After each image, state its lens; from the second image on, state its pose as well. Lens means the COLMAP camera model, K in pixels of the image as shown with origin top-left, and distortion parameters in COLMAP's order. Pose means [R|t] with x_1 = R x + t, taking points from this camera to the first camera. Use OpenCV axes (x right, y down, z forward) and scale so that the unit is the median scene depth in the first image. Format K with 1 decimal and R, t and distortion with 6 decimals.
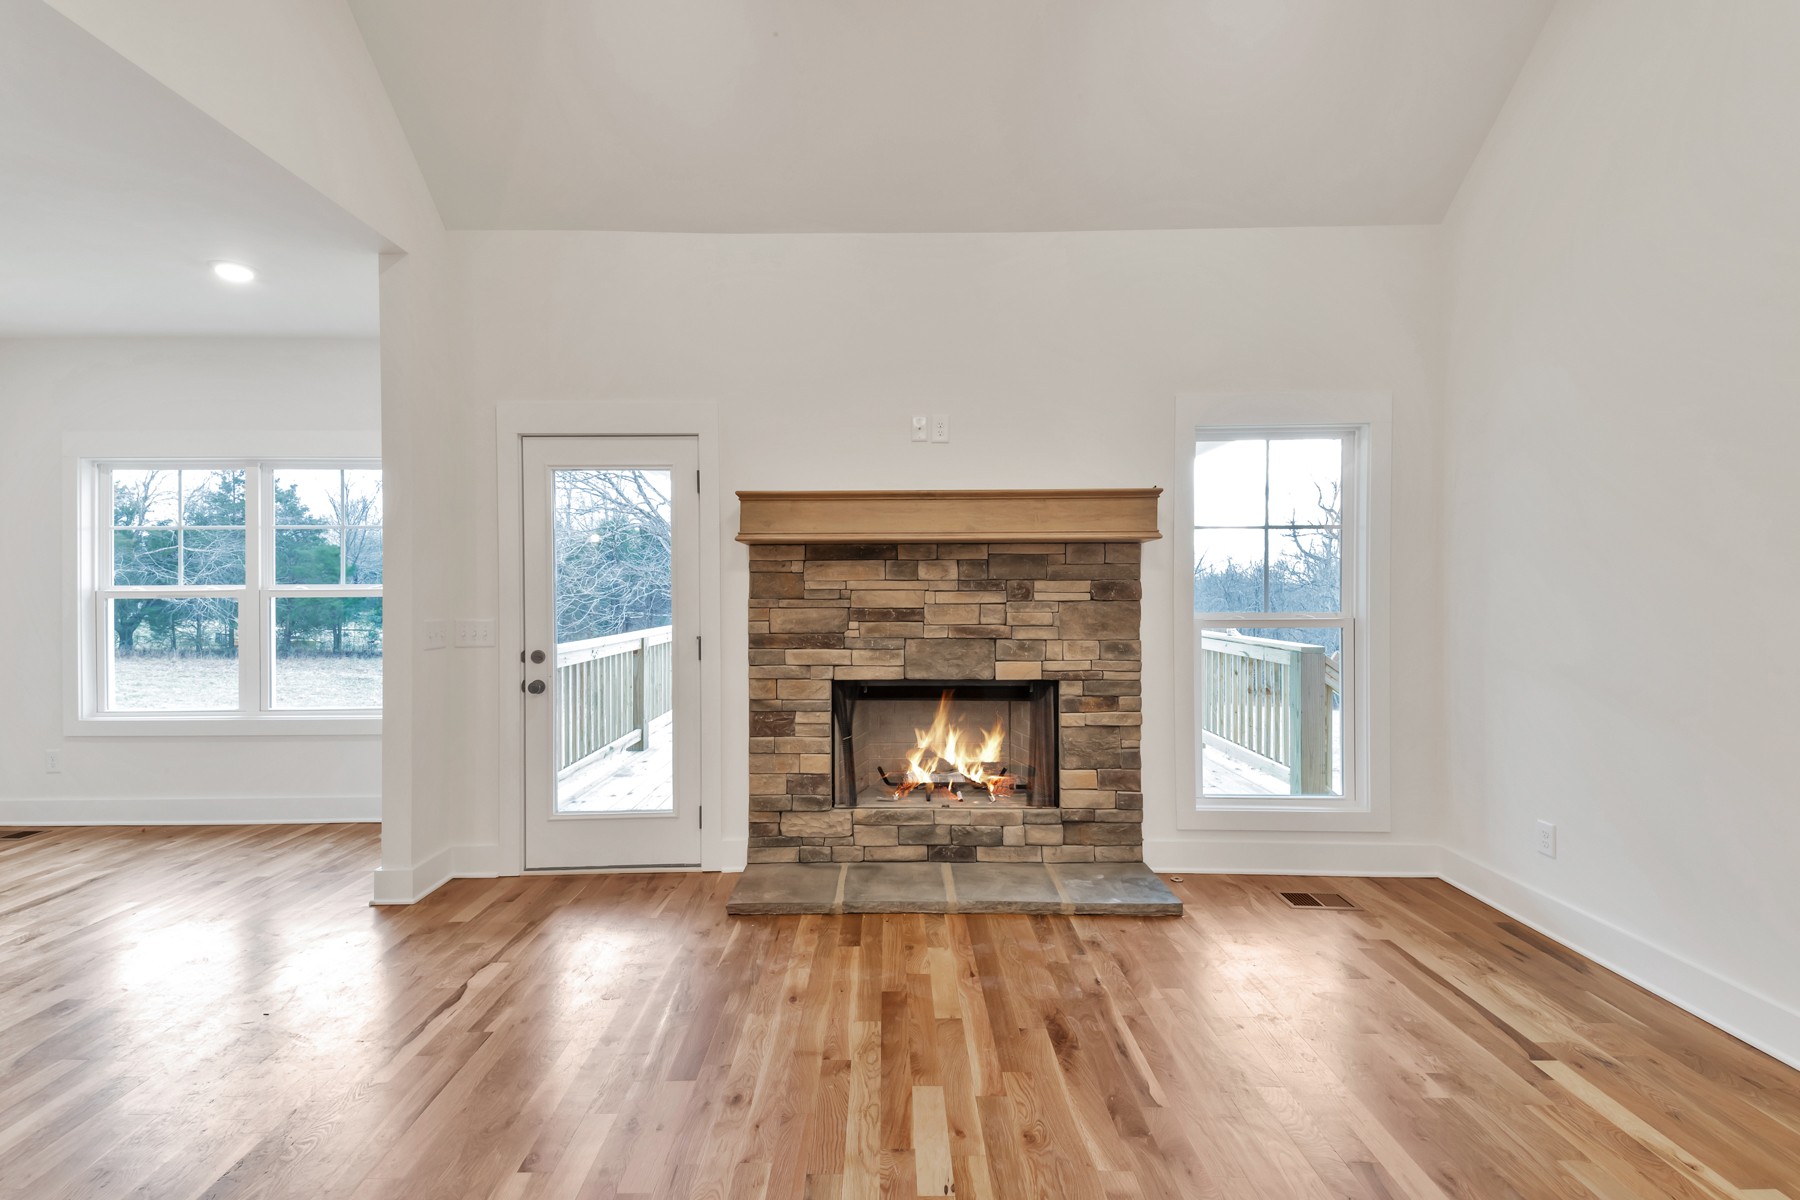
lens RADIAL K [[810.7, 0, 900.0], [0, 810.7, 600.0], [0, 0, 1]] dist [0.070266, -0.000142]
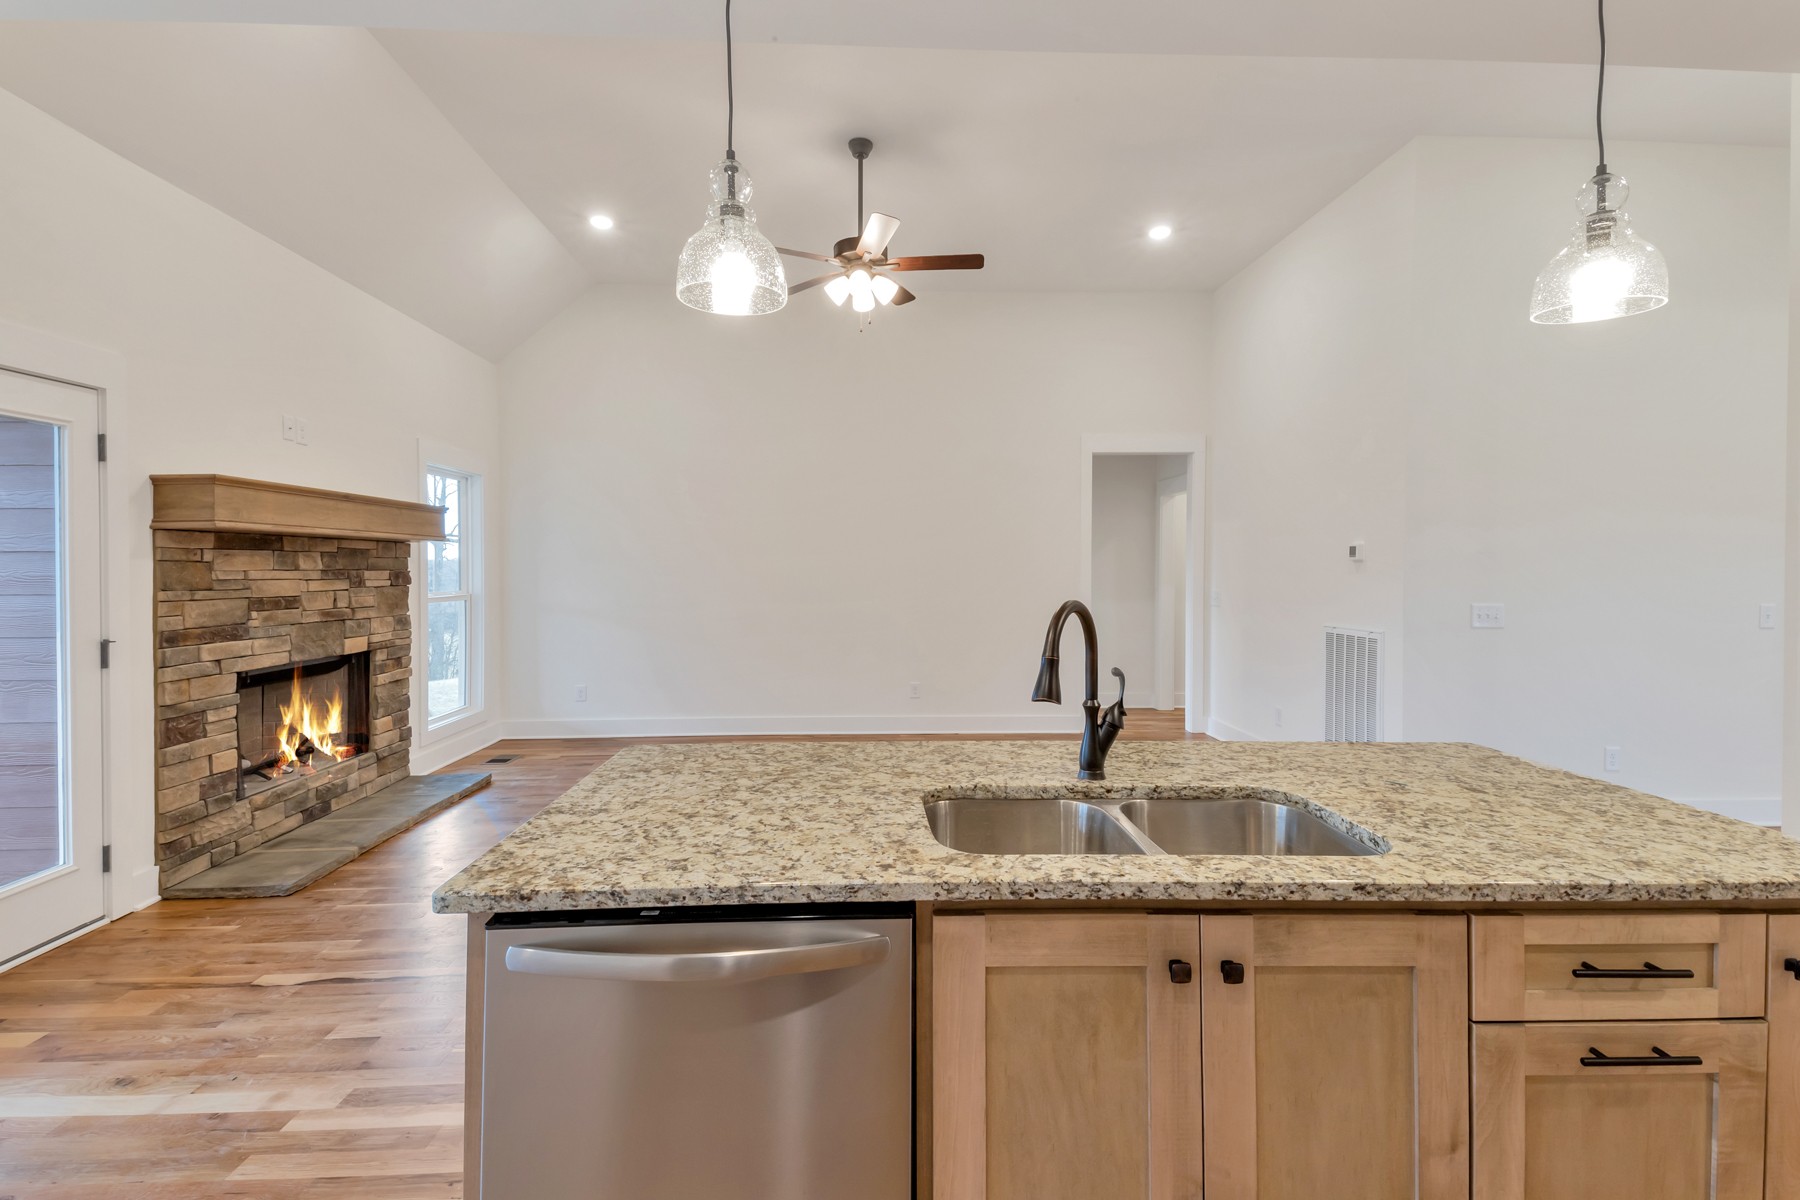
lens RADIAL K [[761.6, 0, 900.0], [0, 761.6, 600.0], [0, 0, 1]] dist [-0.000118, -0.000138]
pose [[-0.030438, -0.037683, 0.998826, -1.015822], [-0.003222, 0.999288, 0.037603, -0.025236], [-0.999531, -0.002073, -0.030538, 0.228365]]
